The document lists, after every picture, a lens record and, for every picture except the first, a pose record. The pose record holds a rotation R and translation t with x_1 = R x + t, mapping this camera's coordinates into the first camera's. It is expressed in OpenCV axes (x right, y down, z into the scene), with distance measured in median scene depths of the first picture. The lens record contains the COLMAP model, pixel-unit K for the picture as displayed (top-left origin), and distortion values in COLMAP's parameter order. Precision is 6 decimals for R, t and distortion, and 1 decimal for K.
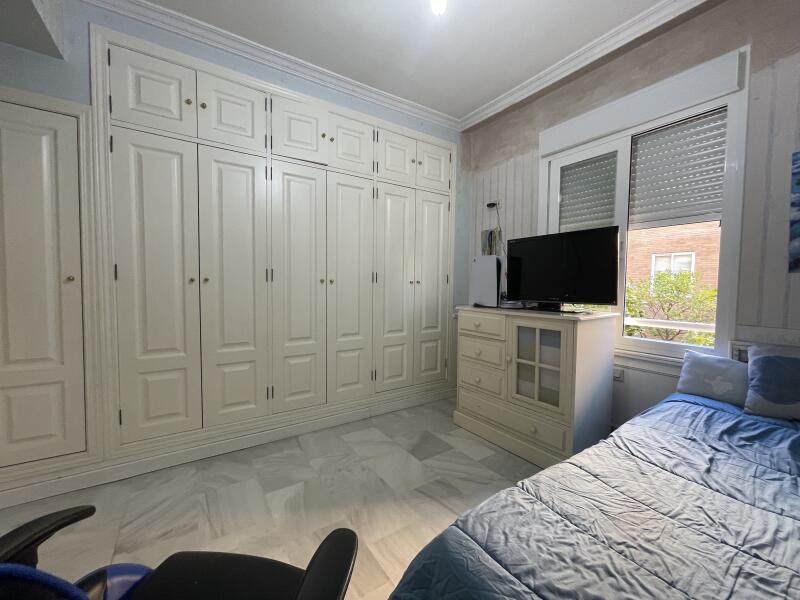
lens RADIAL K [[323.9, 0, 398.0], [0, 323.9, 297.9], [0, 0, 1]] dist [-0.001334, -0.000080]
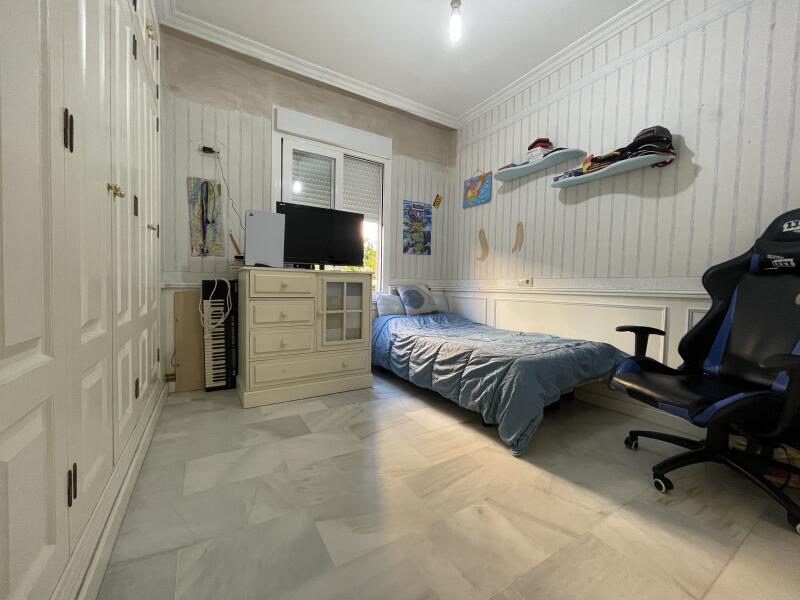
lens RADIAL K [[323.9, 0, 399.4], [0, 323.9, 299.6], [0, 0, 1]] dist [-0.001334, -0.000080]
pose [[0.039328, -0.046600, 0.998139, -0.766466], [0.028260, 0.998564, 0.045506, 0.102574], [-0.998827, 0.026418, 0.040588, 0.694909]]
